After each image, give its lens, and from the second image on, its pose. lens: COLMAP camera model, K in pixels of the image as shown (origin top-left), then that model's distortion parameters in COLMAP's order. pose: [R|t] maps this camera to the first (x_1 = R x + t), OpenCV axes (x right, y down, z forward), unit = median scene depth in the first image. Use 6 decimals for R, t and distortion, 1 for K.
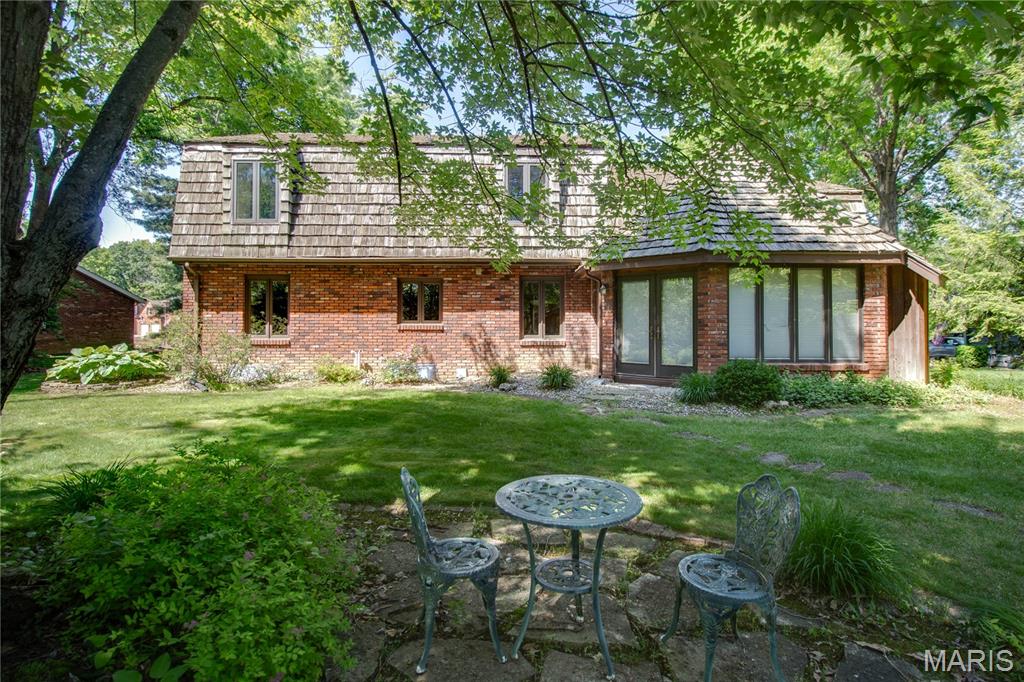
lens RADIAL K [[493.8, 0, 511.3], [0, 493.8, 334.7], [0, 0, 1]] dist [-0.000650, -0.000065]
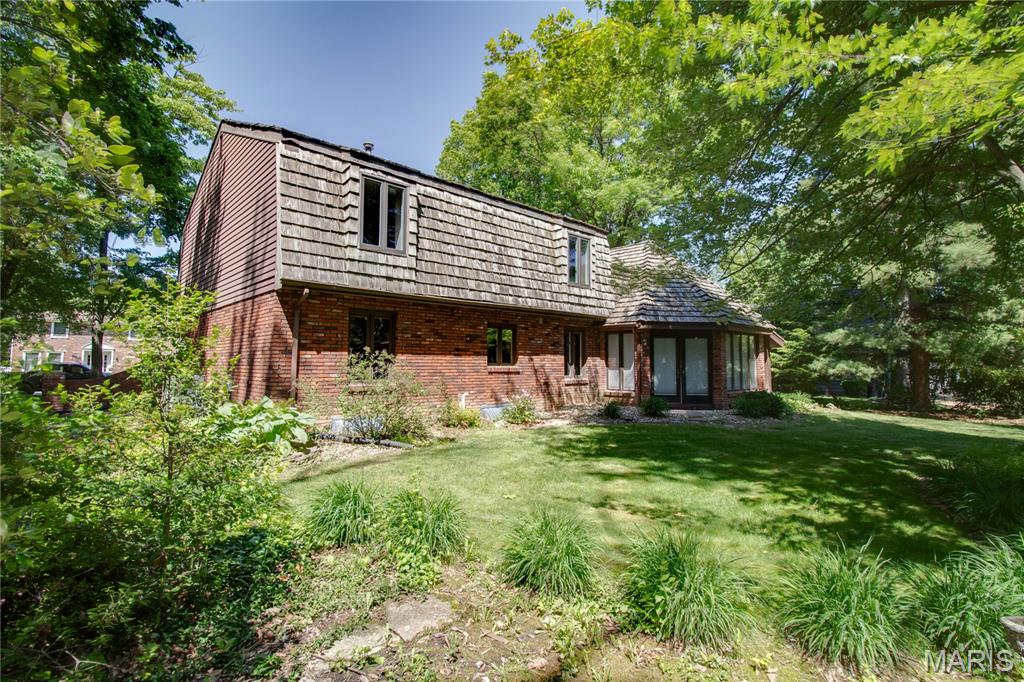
lens RADIAL K [[493.8, 0, 510.6], [0, 493.8, 340.7], [0, 0, 1]] dist [-0.000650, -0.000065]
pose [[0.741267, 0.033773, 0.670361, -0.905634], [0.002996, 0.998557, -0.053620, -0.020561], [-0.671204, 0.041755, 0.740096, 0.204351]]
